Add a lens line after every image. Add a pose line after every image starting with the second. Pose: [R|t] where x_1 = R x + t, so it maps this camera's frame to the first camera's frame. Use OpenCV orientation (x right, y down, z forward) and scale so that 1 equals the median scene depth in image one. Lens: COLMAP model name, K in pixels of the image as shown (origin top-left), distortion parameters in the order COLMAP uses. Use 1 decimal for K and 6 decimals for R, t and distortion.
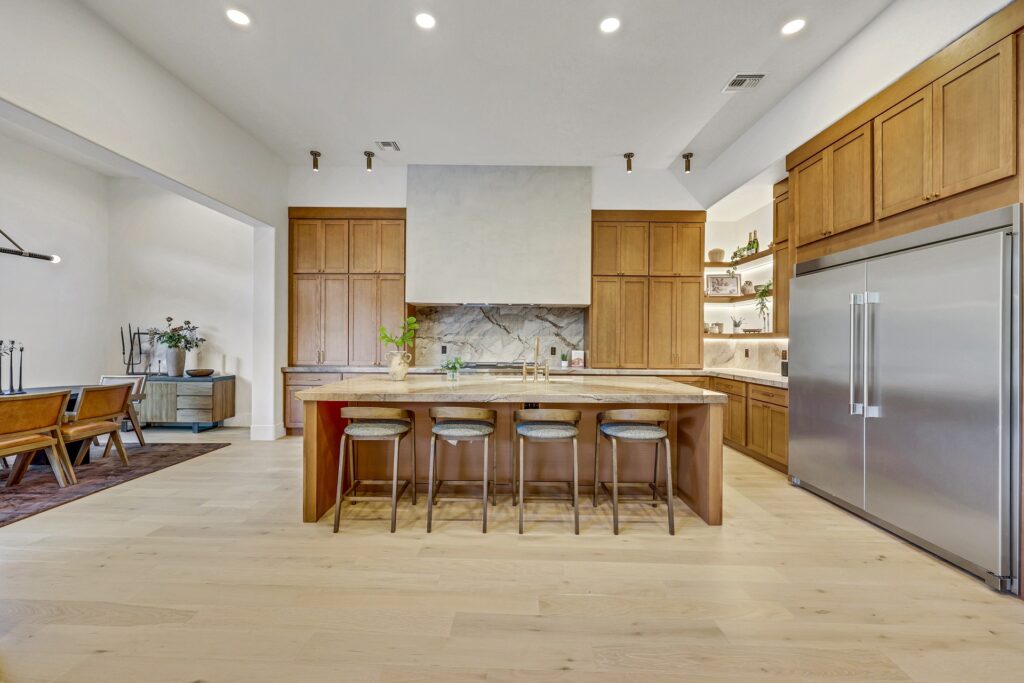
lens RADIAL K [[417.8, 0, 512.0], [0, 417.8, 341.5], [0, 0, 1]] dist [-0.000040, -0.000035]
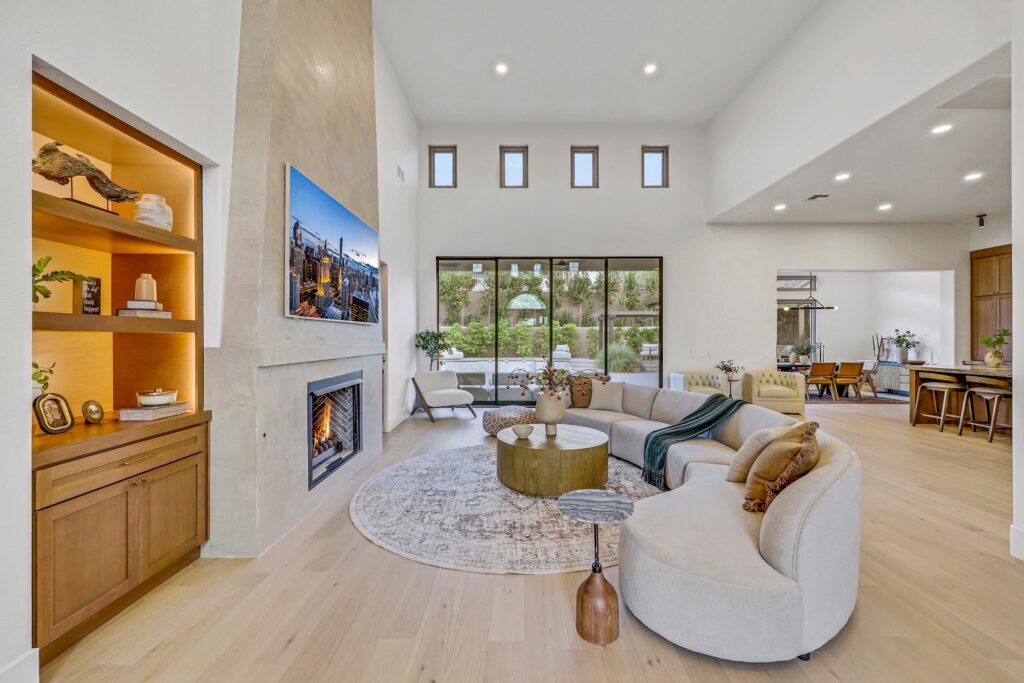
lens RADIAL K [[417.4, 0, 512.0], [0, 417.4, 337.8], [0, 0, 1]] dist [-0.000959, 0.000057]
pose [[0.003347, -0.008757, -0.999956, 0.914523], [-0.003544, 0.999955, -0.008769, -0.002253], [0.999988, 0.003573, 0.003316, -0.605408]]
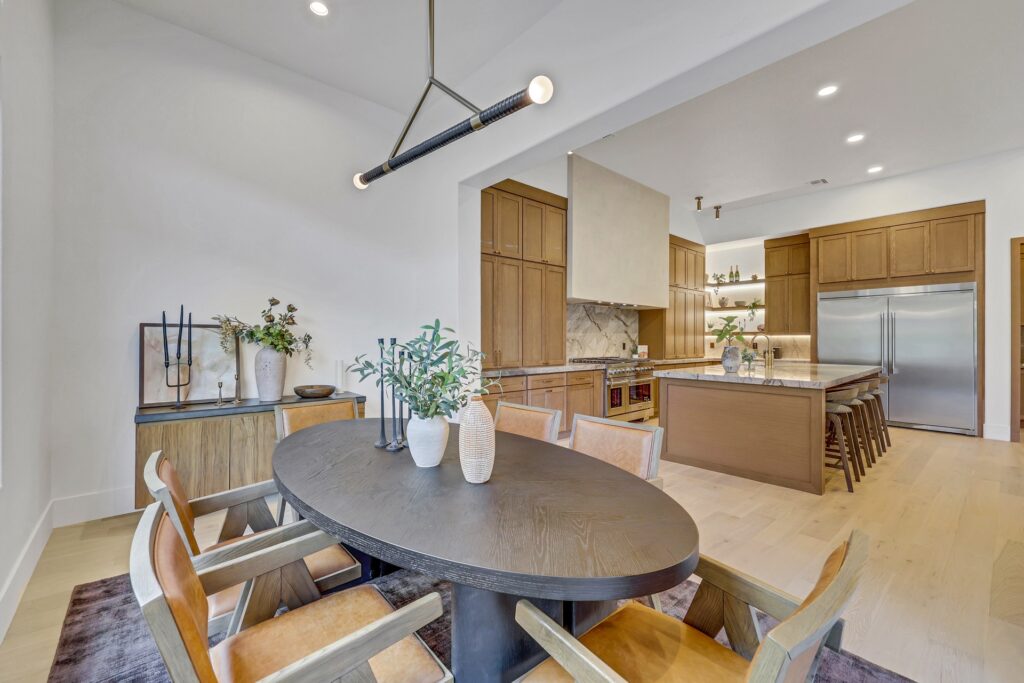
lens RADIAL K [[422.3, 0, 511.1], [0, 422.3, 338.6], [0, 0, 1]] dist [0.000694, 0.000148]
pose [[0.745608, -0.004296, 0.666371, -0.986262], [0.005540, 0.999985, 0.000248, -0.000713], [-0.666361, 0.003507, 0.745621, 0.364931]]
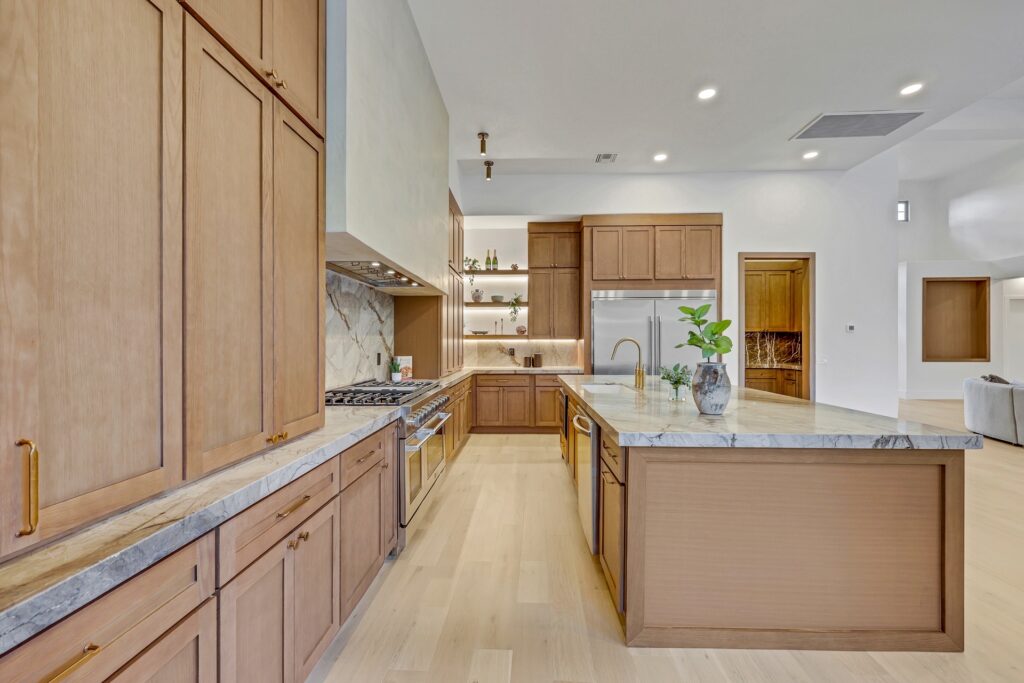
lens RADIAL K [[420.1, 0, 512.0], [0, 420.1, 341.5], [0, 0, 1]] dist [0.000446, 0.000393]
pose [[0.030828, -0.006845, 0.999501, -0.577736], [0.003405, 0.999971, 0.006743, -0.007856], [-0.999519, 0.003195, 0.030851, 0.840811]]
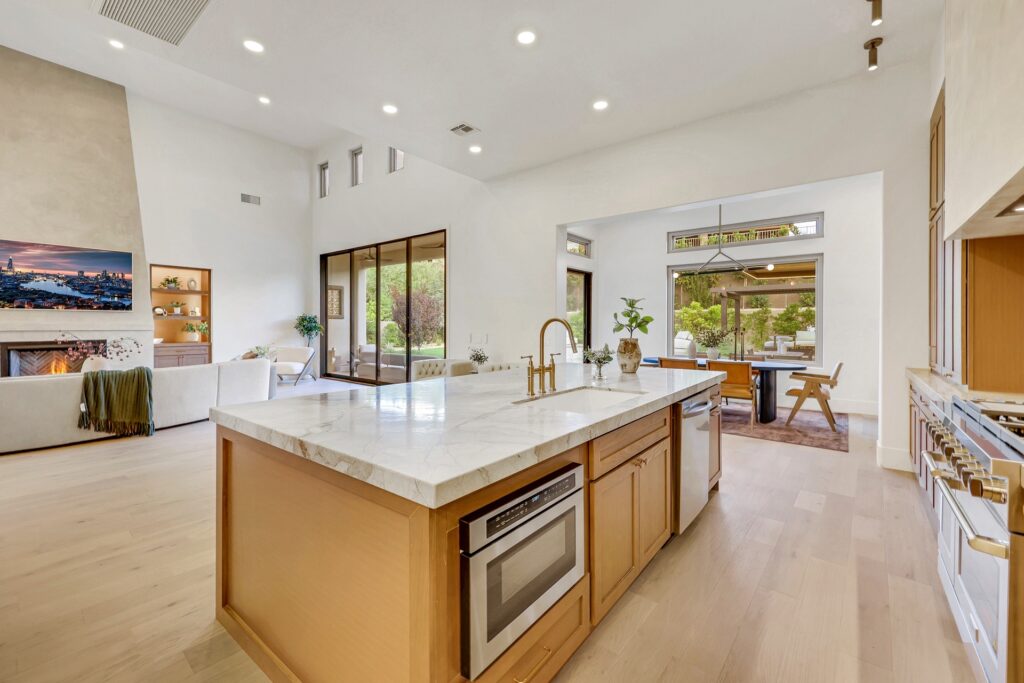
lens RADIAL K [[427.5, 0, 504.8], [0, 427.5, 327.0], [0, 0, 1]] dist [-0.000543, 0.000136]
pose [[-0.629733, -0.004570, -0.776798, 0.378909], [-0.009796, 0.999950, 0.002059, 0.000145], [0.776750, 0.008907, -0.629746, 0.907176]]
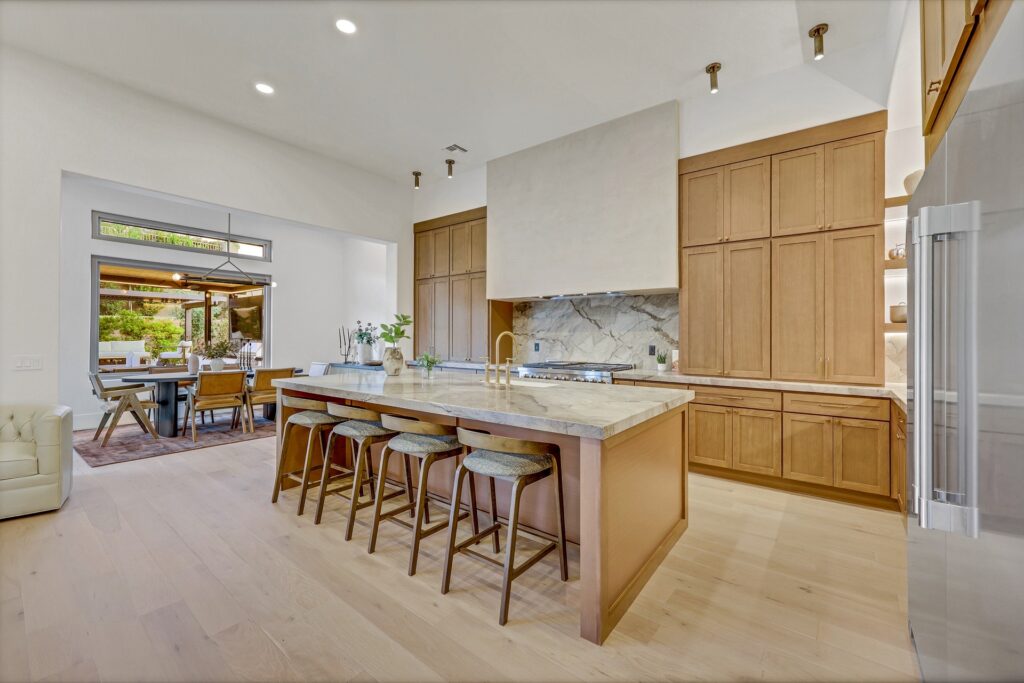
lens RADIAL K [[421.2, 0, 514.3], [0, 421.2, 333.9], [0, 0, 1]] dist [-0.000122, 0.000014]
pose [[0.797573, -0.008439, -0.603163, 0.399551], [-0.000851, 0.999885, -0.015114, 0.004549], [0.603222, 0.012568, 0.797475, 0.231369]]
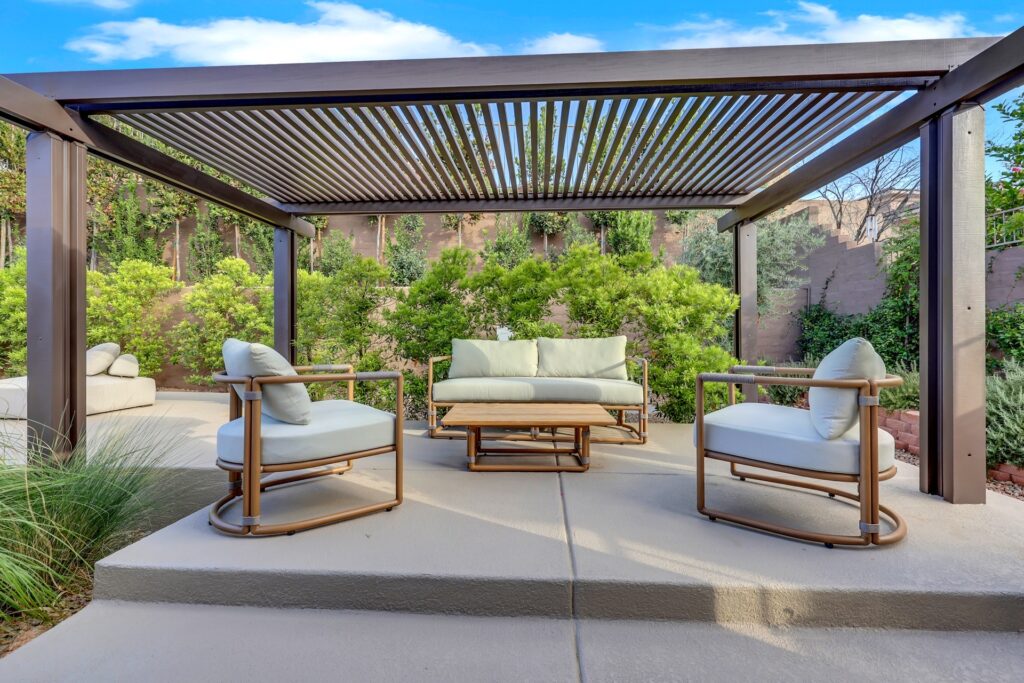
lens RADIAL K [[417.4, 0, 512.0], [0, 417.4, 337.8], [0, 0, 1]] dist [-0.000959, 0.000057]
pose [[-0.057742, 0.000656, -0.998331, -2.262789], [-0.003156, 0.999995, 0.000840, 0.009220], [0.998327, 0.003199, -0.057740, 0.775119]]
